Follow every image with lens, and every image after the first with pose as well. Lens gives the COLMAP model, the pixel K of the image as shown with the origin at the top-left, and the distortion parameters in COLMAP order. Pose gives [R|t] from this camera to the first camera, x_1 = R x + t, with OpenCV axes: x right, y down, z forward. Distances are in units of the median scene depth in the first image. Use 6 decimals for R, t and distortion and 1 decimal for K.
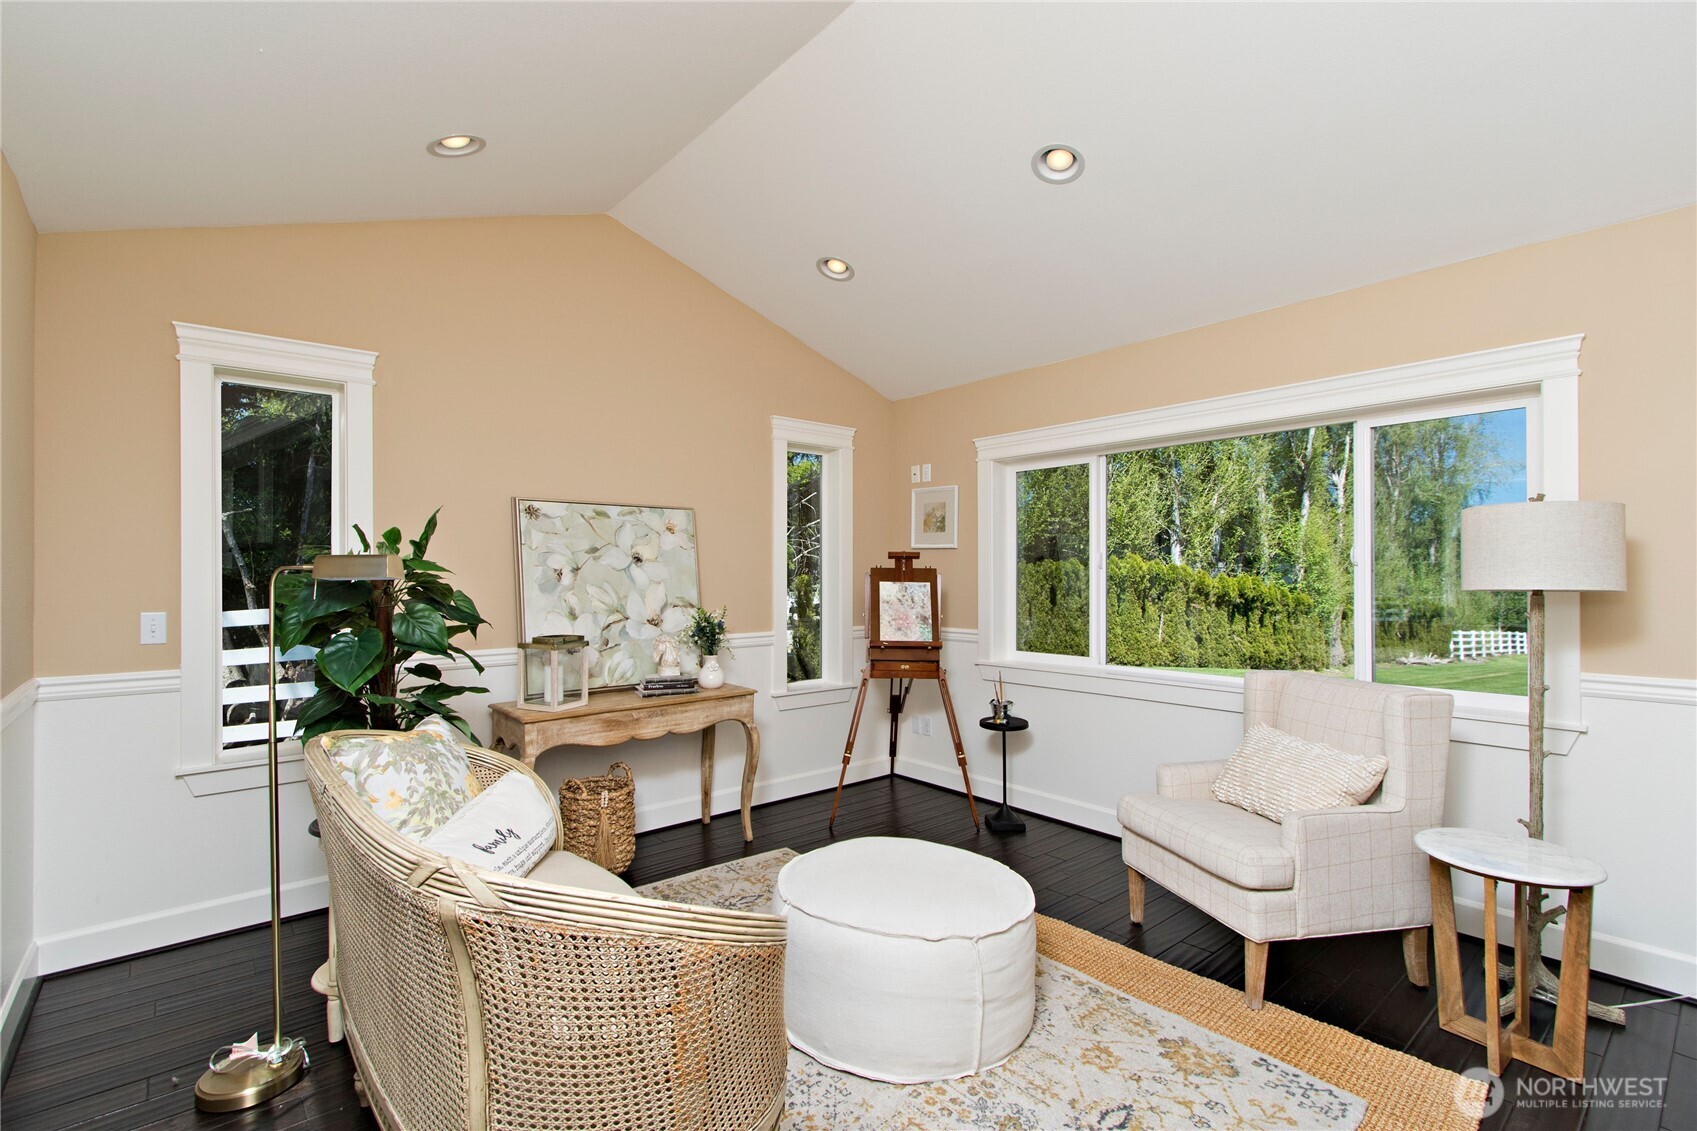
lens RADIAL K [[776.2, 0, 844.8], [0, 776.2, 580.9], [0, 0, 1]] dist [0.001516, 0.000224]
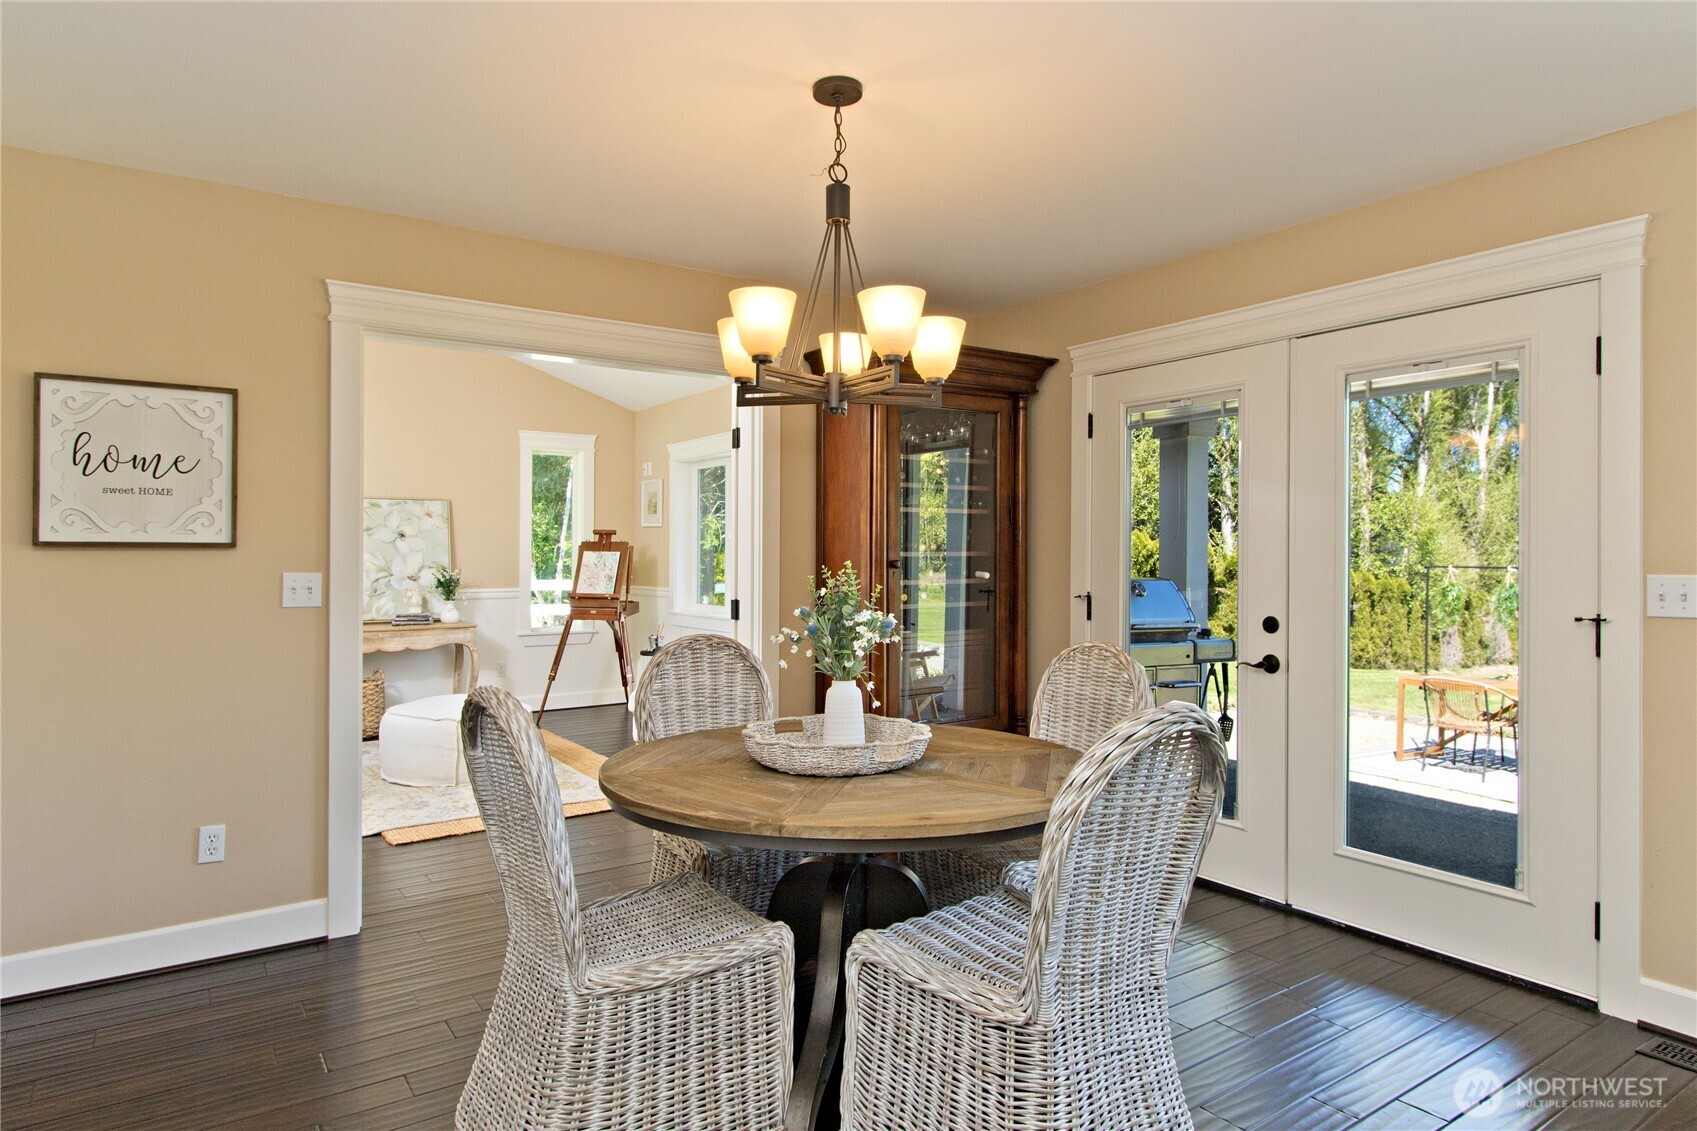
lens RADIAL K [[1009.2, 0, 852.8], [0, 1009.2, 553.9], [0, 0, 1]] dist [0.004110, 0.001104]
pose [[0.994574, 0.001115, -0.104022, 0.699956], [-0.002329, 0.999931, -0.011548, 0.024702], [0.104002, 0.011728, 0.994508, -0.727401]]
